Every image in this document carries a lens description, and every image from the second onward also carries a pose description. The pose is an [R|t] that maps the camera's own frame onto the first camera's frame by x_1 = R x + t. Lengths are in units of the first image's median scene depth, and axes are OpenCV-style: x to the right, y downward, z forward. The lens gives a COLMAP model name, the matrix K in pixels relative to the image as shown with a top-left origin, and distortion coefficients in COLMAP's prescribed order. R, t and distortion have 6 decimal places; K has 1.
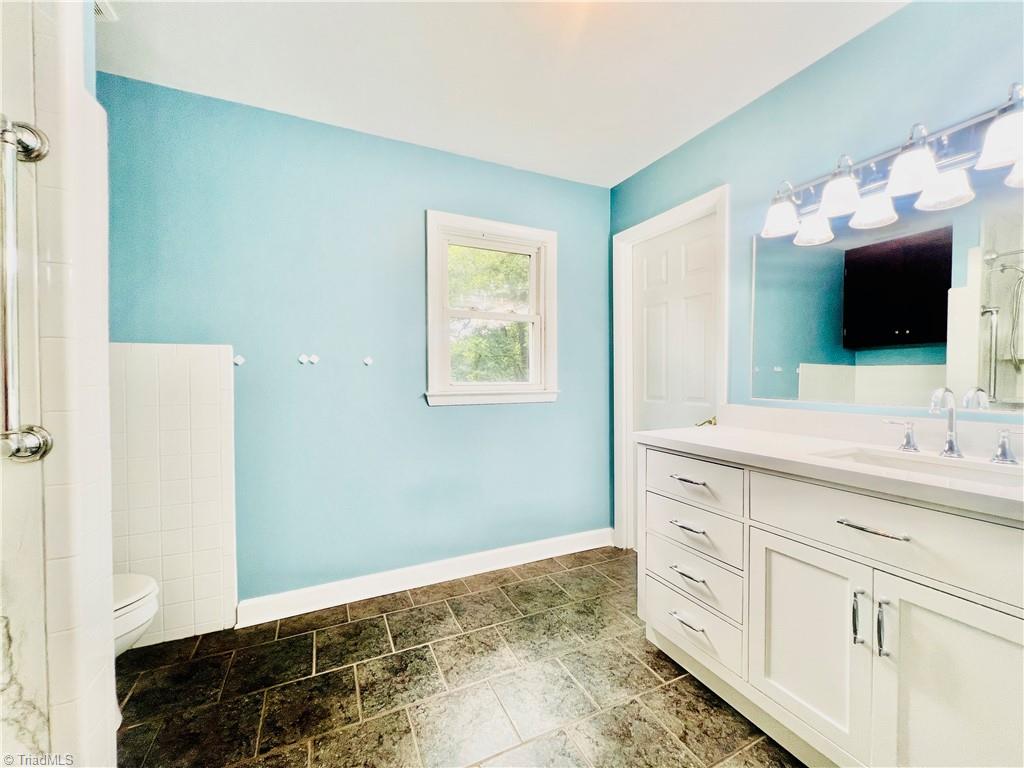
lens RADIAL K [[412.8, 0, 509.2], [0, 412.8, 382.4], [0, 0, 1]] dist [-0.004508, 0.000264]
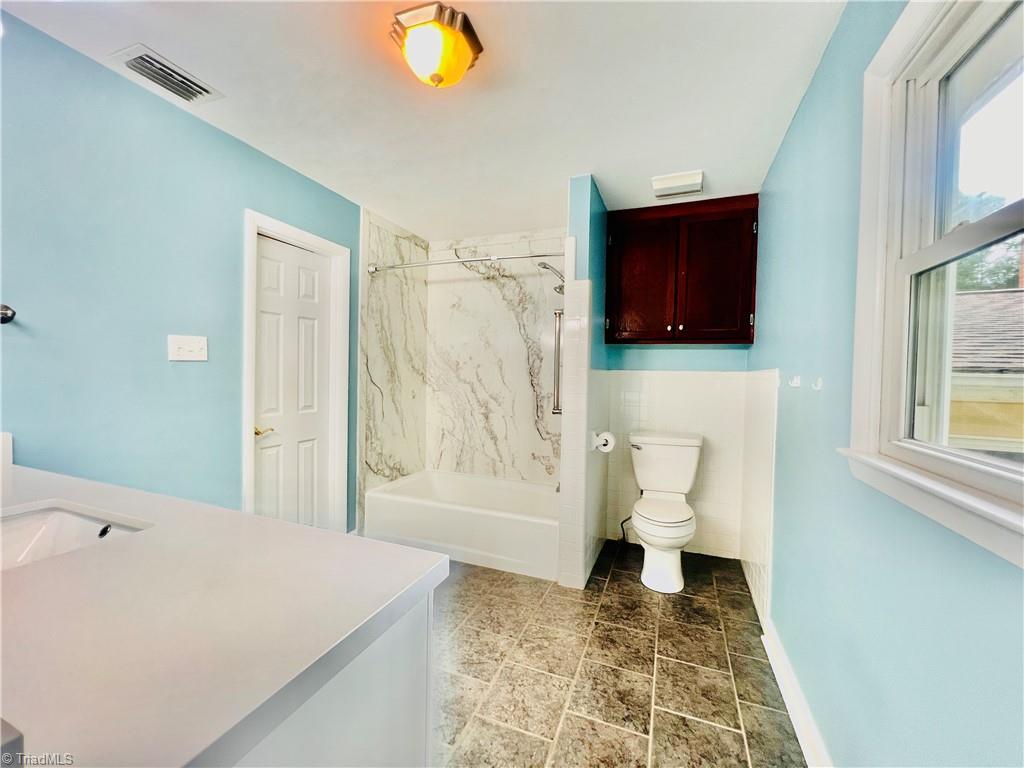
lens RADIAL K [[412.8, 0, 509.5], [0, 412.8, 381.4], [0, 0, 1]] dist [-0.004508, 0.000264]
pose [[-0.728095, 0.001043, -0.685475, 0.636625], [-0.031407, 0.998898, 0.034880, -0.086407], [0.684756, 0.046925, -0.727260, 1.575648]]
